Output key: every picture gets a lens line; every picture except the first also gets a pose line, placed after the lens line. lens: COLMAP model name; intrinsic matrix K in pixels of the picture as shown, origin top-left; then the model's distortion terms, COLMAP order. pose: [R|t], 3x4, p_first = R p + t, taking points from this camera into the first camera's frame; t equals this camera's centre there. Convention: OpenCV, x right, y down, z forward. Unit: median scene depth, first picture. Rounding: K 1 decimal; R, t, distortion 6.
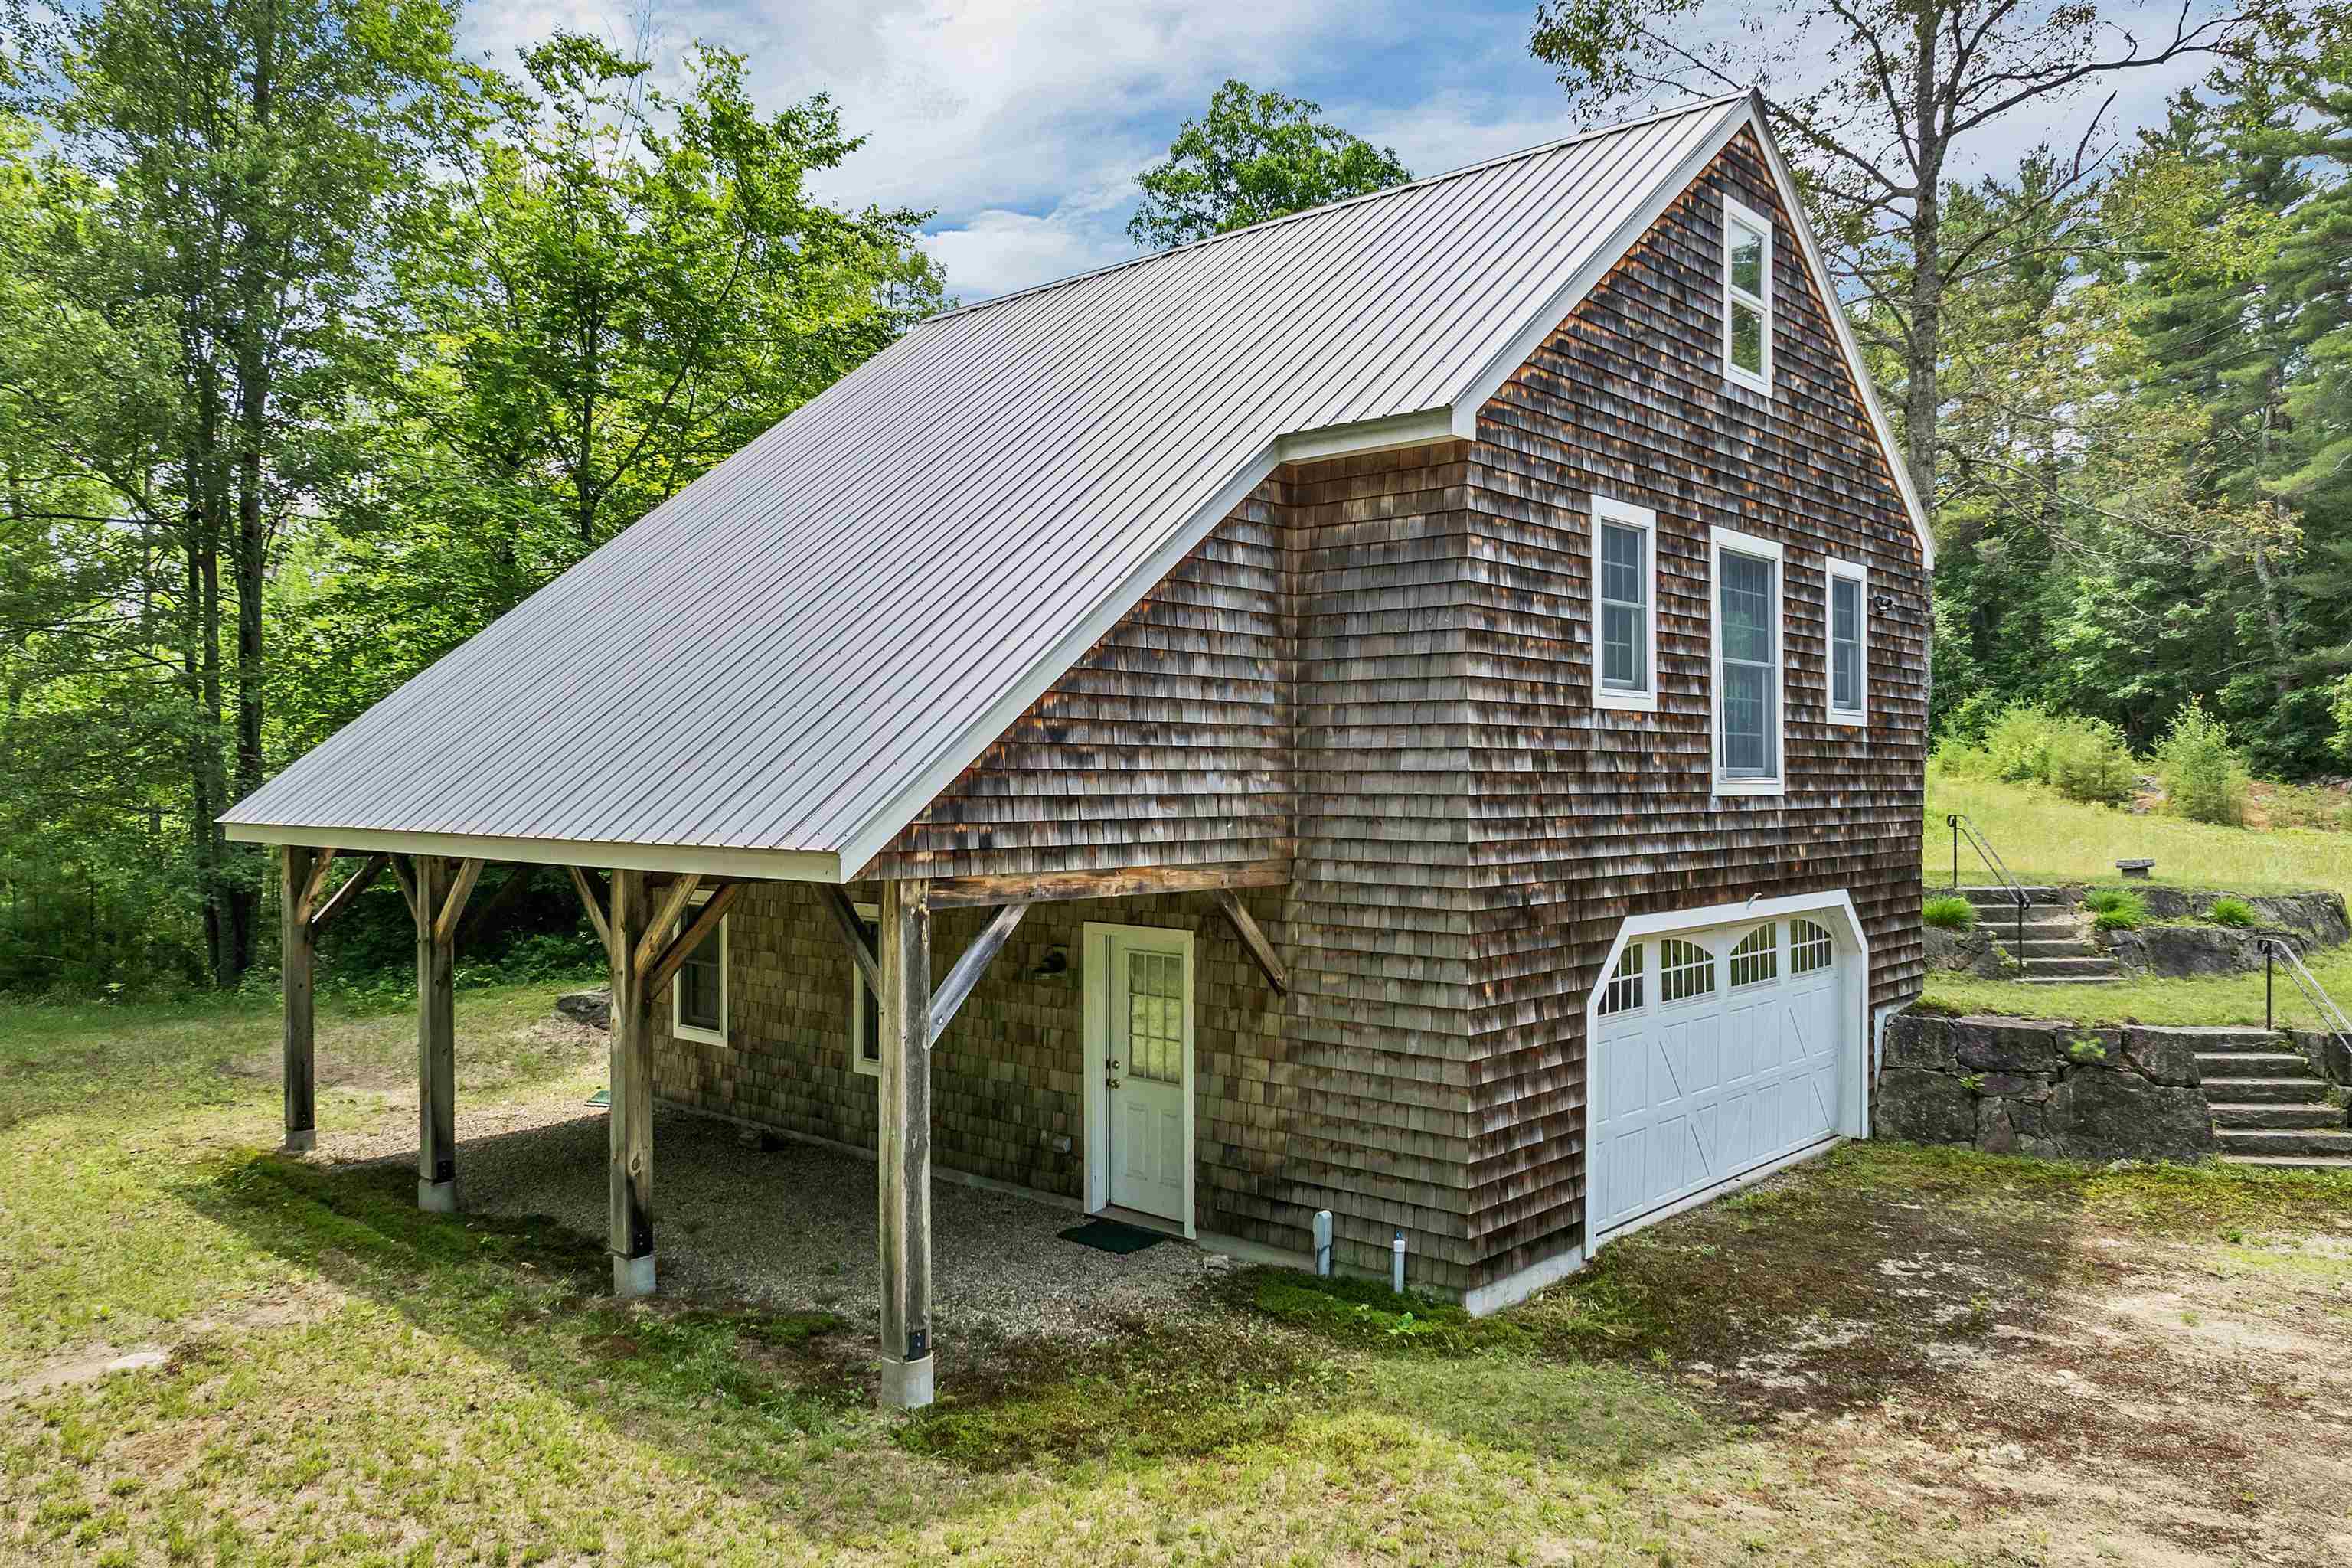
lens RADIAL K [[1674.1, 0, 1177.9], [0, 1674.1, 780.3], [0, 0, 1]] dist [-0.045949, -0.003750]
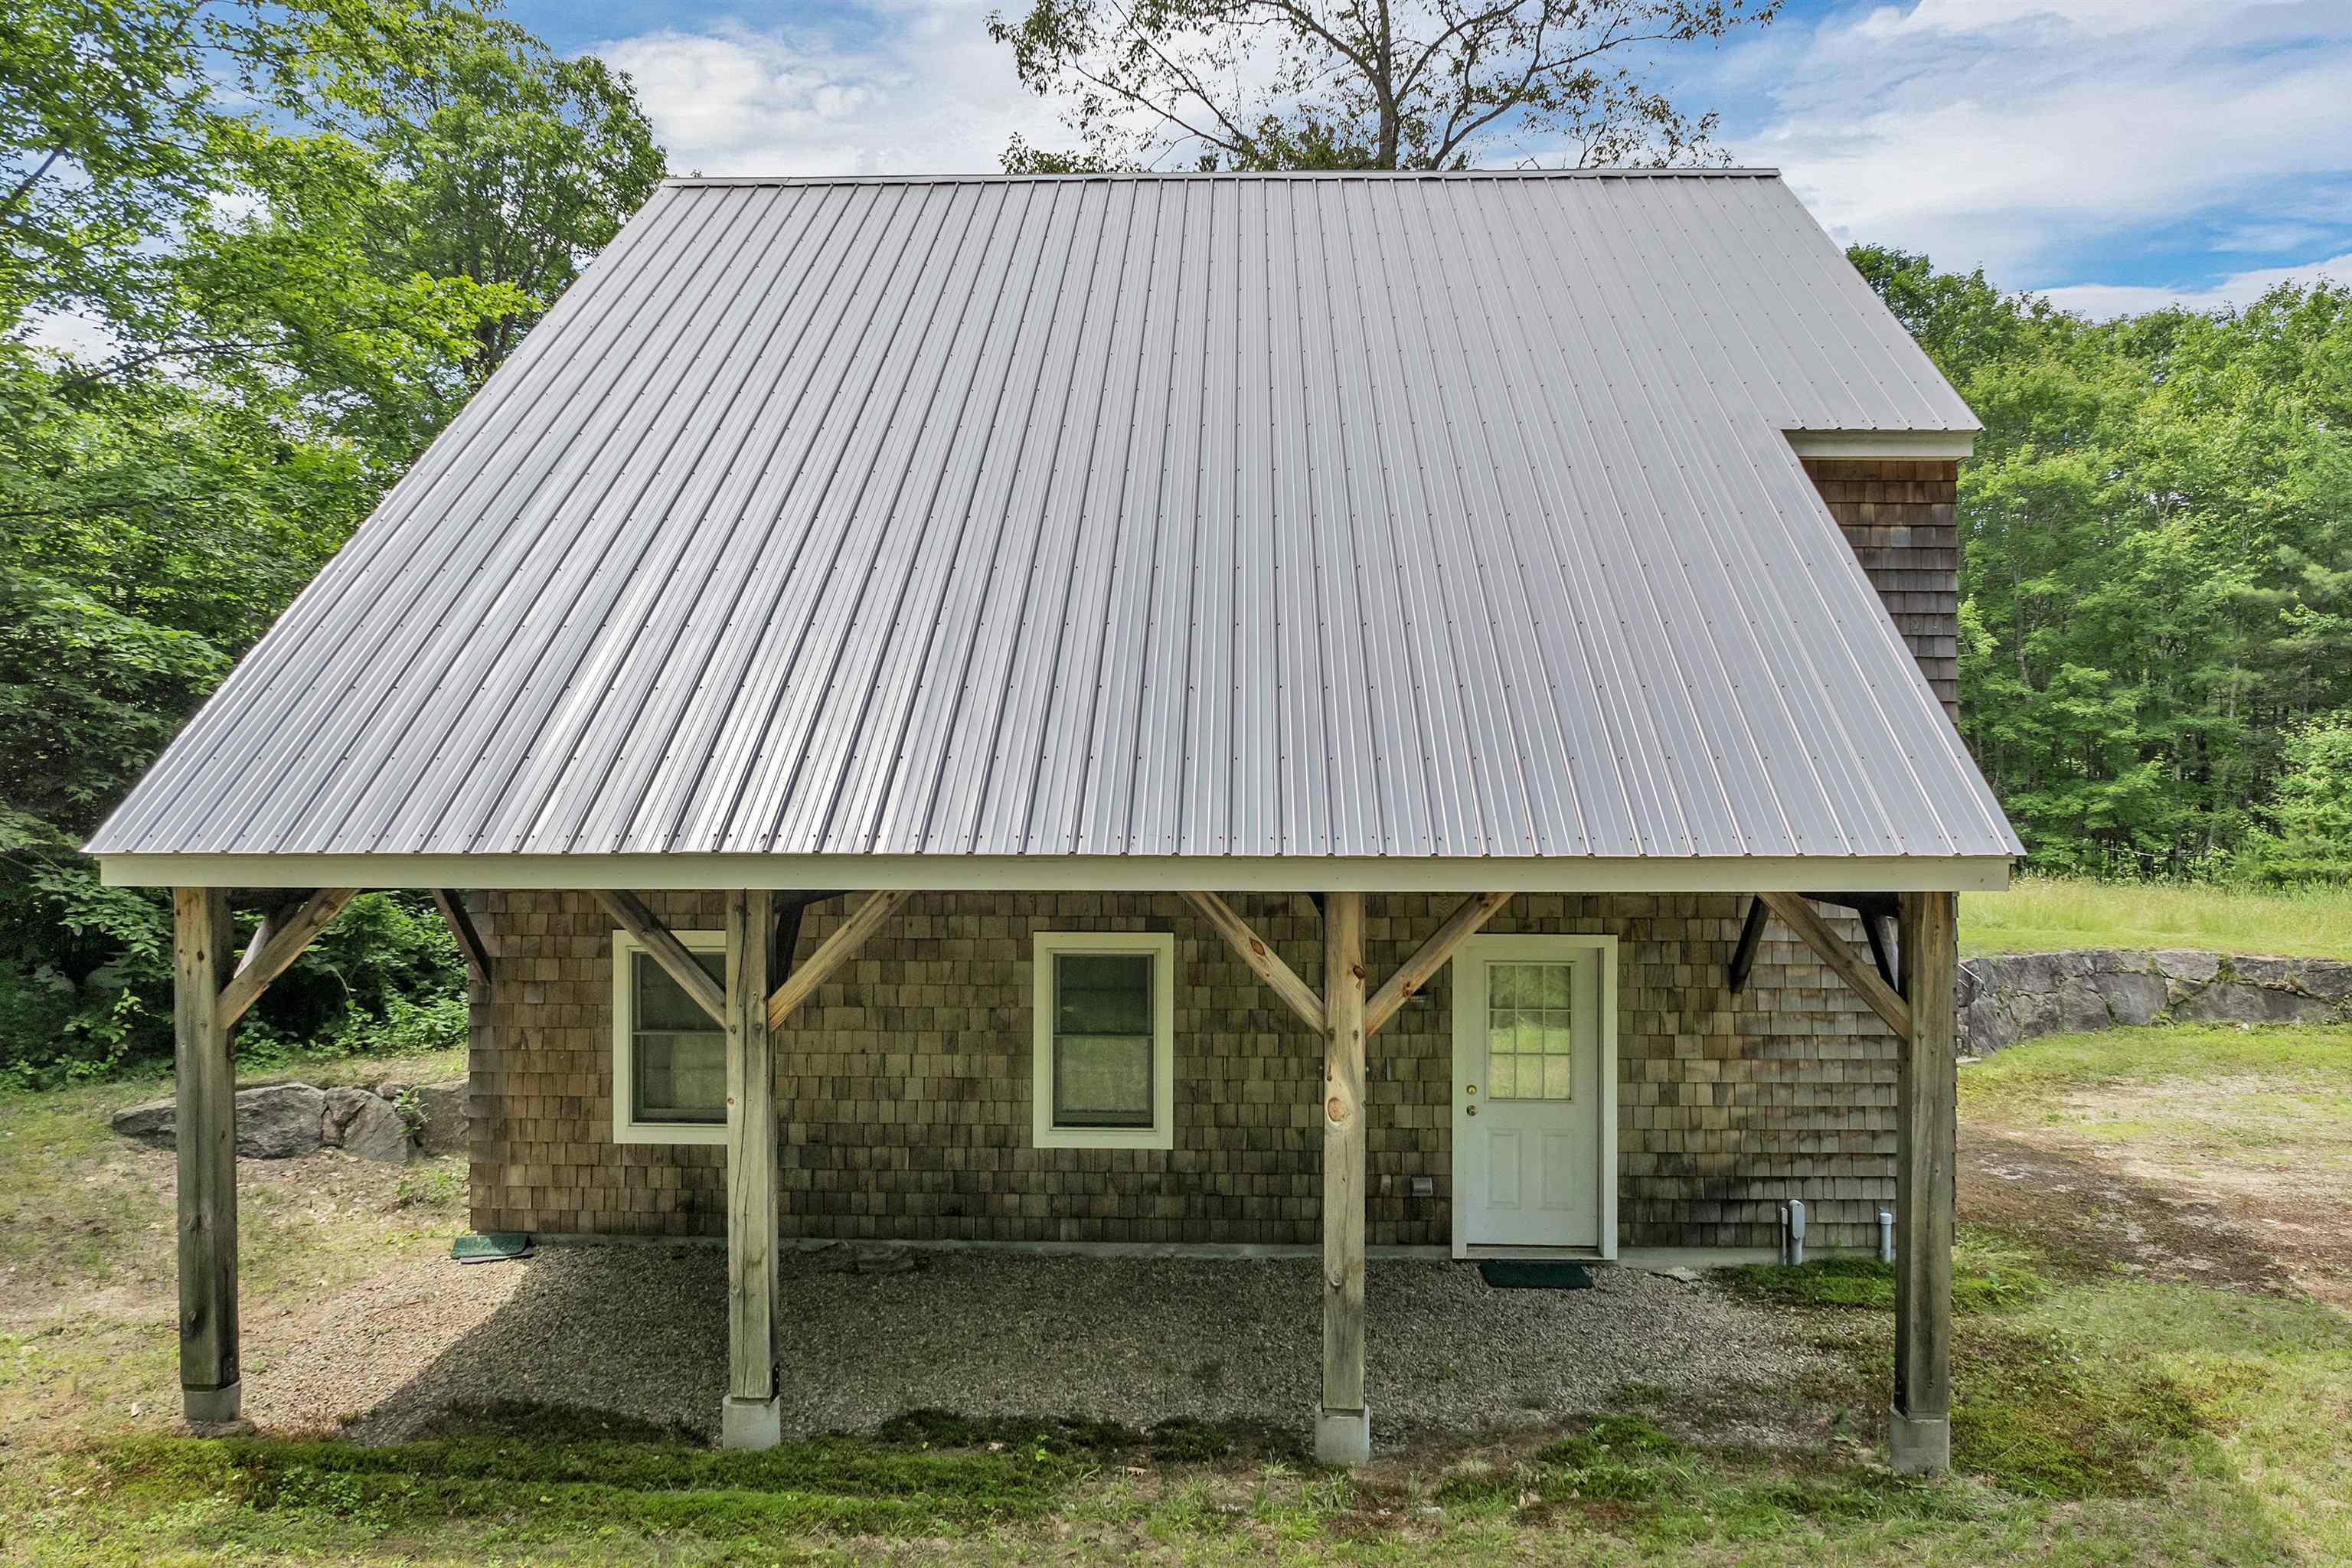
lens RADIAL K [[1674.1, 0, 1176.8], [0, 1674.1, 790.1], [0, 0, 1]] dist [-0.045949, -0.003750]
pose [[0.763549, -0.003250, 0.645741, -0.784770], [-0.001548, 0.999975, 0.006863, 0.002078], [-0.645747, -0.006240, 0.763526, 0.437930]]
